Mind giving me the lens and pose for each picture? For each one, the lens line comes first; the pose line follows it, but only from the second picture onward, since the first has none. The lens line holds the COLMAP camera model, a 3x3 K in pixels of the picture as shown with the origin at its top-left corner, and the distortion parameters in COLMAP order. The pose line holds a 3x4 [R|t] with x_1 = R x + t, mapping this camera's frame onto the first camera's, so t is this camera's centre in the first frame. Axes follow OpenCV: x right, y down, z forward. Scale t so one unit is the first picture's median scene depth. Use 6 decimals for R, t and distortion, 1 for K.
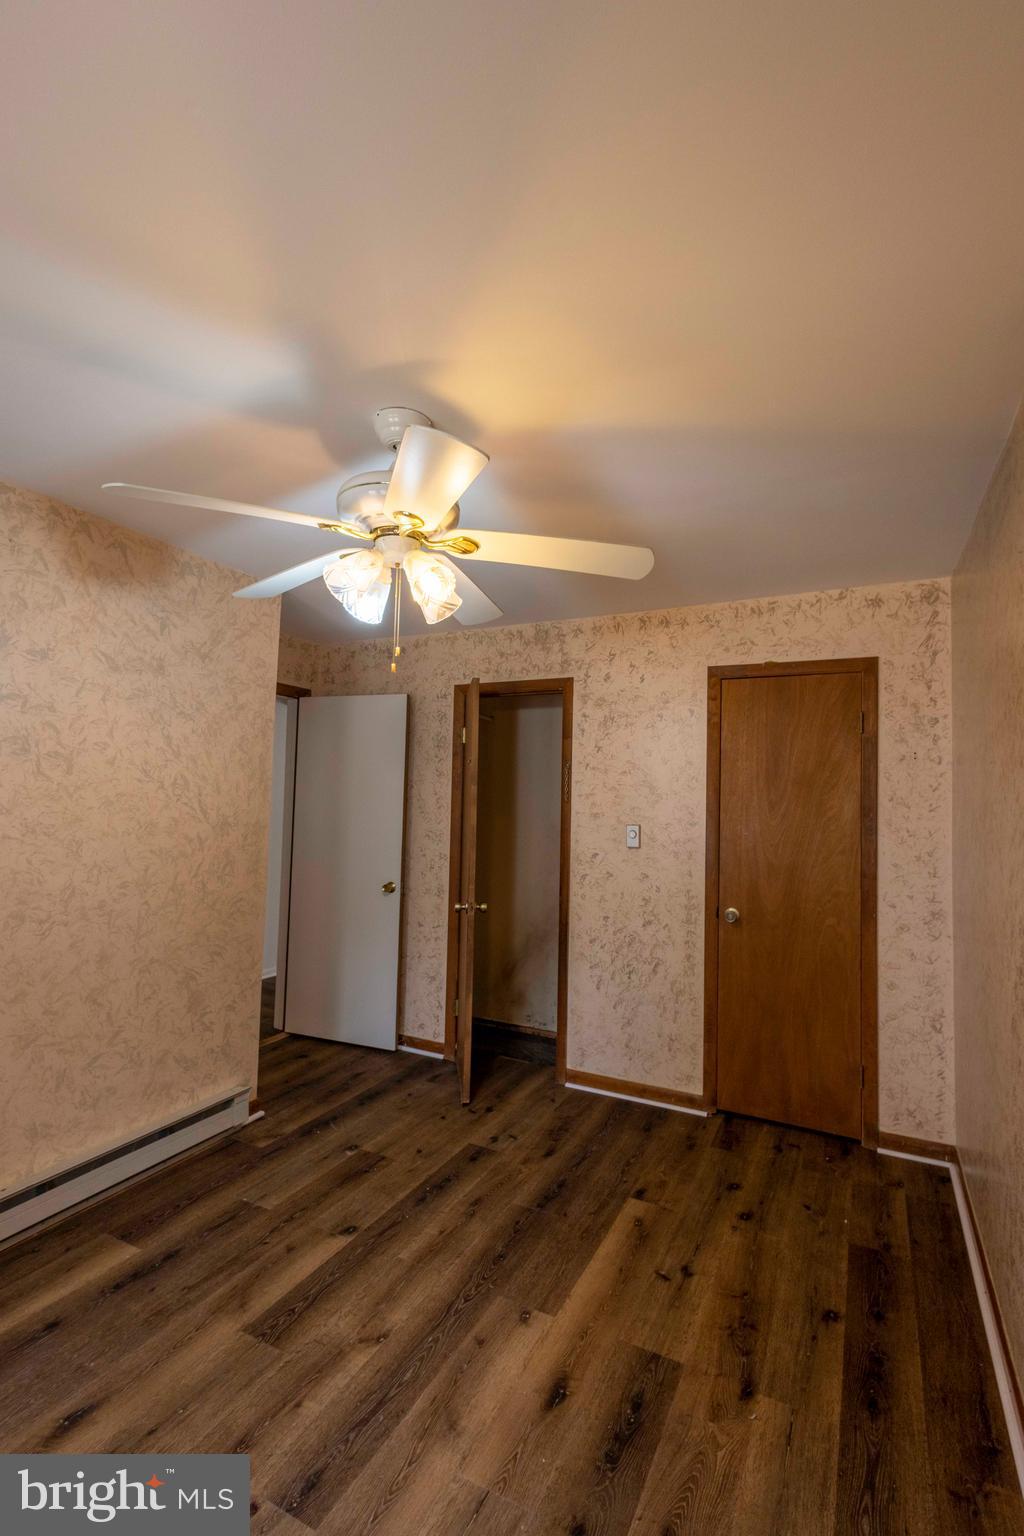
lens RADIAL K [[701.7, 0, 512.4], [0, 701.7, 767.1], [0, 0, 1]] dist [0.002417, -0.000373]
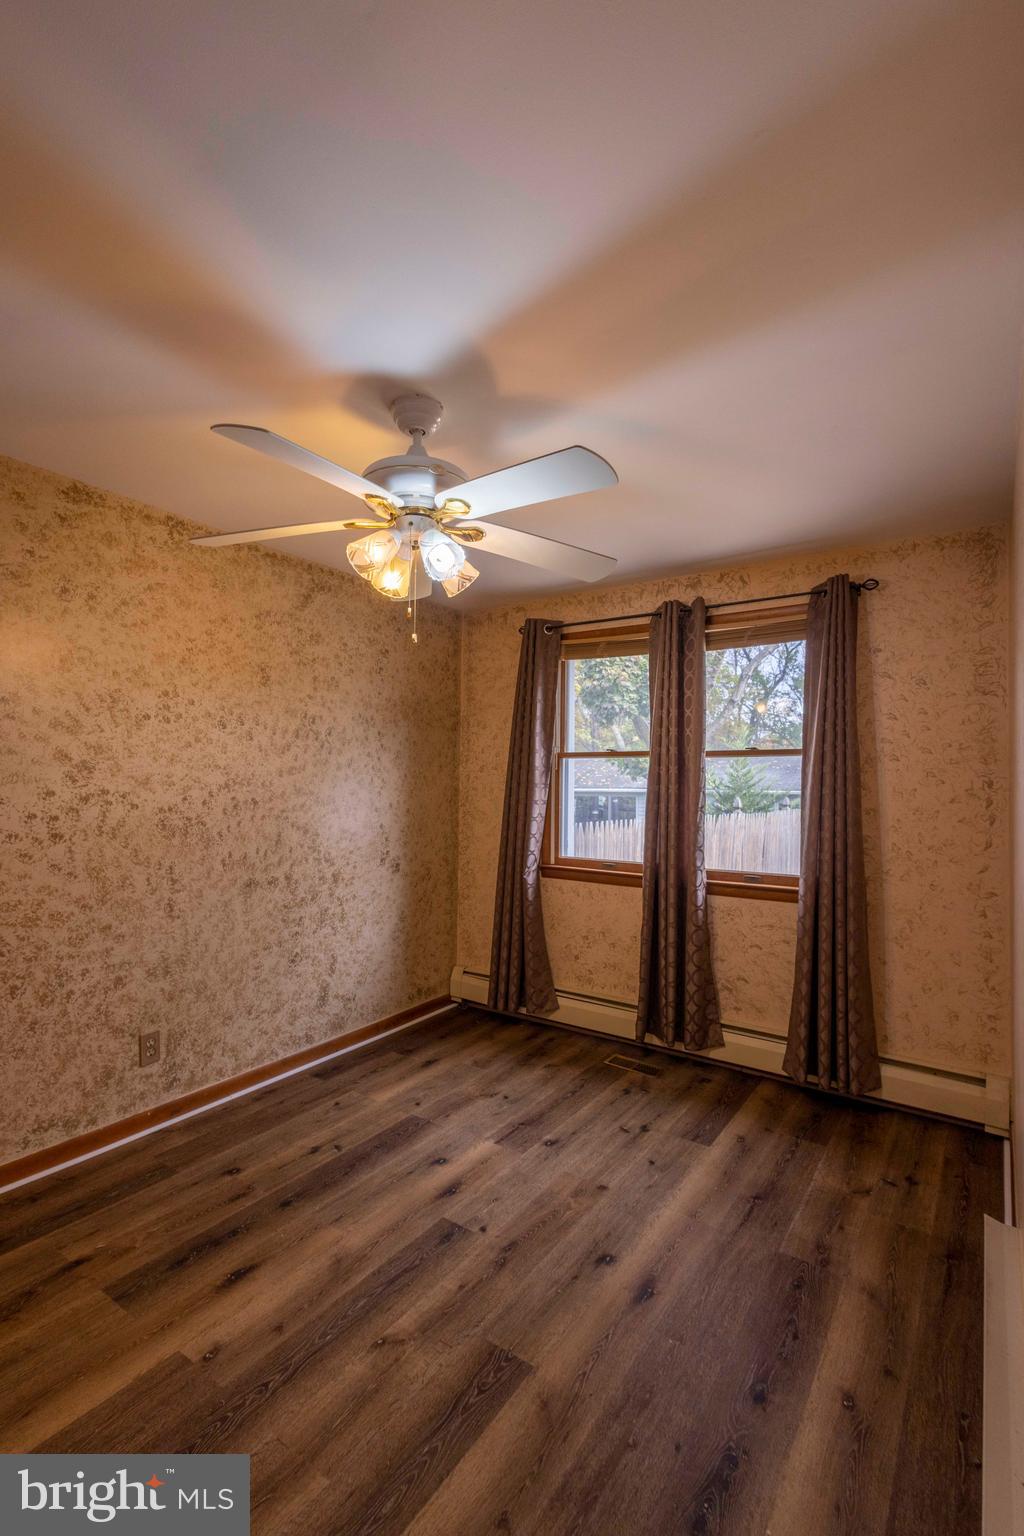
lens RADIAL K [[701.7, 0, 512.3], [0, 701.7, 769.6], [0, 0, 1]] dist [0.002417, -0.000373]
pose [[-0.989799, -0.039291, 0.136945, -0.464985], [-0.046617, 0.997625, -0.050704, 0.110624], [-0.134627, -0.056571, -0.989280, 1.976189]]
